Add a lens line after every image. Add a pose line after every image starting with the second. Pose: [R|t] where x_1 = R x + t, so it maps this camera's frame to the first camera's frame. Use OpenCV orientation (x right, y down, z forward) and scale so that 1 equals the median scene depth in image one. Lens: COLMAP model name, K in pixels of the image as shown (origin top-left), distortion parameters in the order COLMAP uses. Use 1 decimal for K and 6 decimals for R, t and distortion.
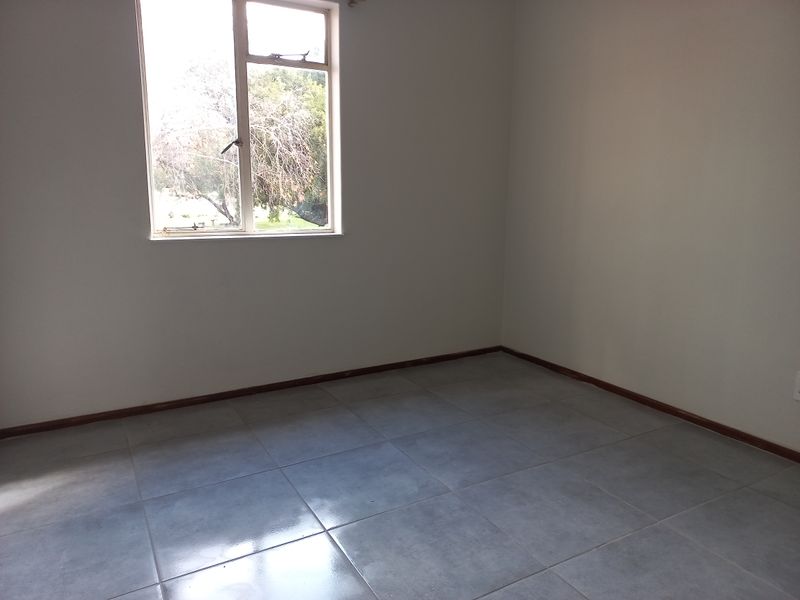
lens RADIAL K [[565.2, 0, 399.2], [0, 565.2, 289.8], [0, 0, 1]] dist [0.066144, -0.045792]
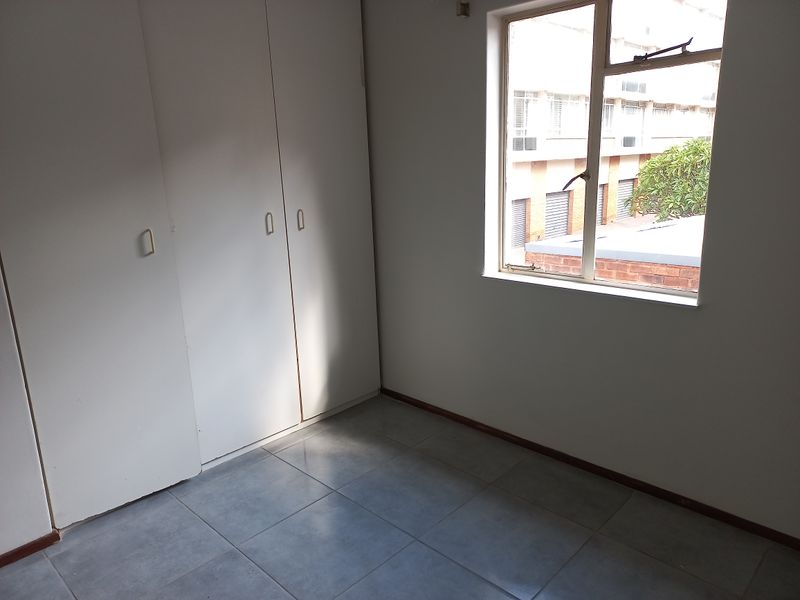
lens RADIAL K [[565.2, 0, 399.2], [0, 565.2, 289.8], [0, 0, 1]] dist [0.066144, -0.045792]
pose [[0.286925, 0.207424, -0.935227, 0.468911], [-0.120934, 0.976309, 0.179433, -0.214020], [0.950289, 0.061617, 0.305212, 0.497536]]
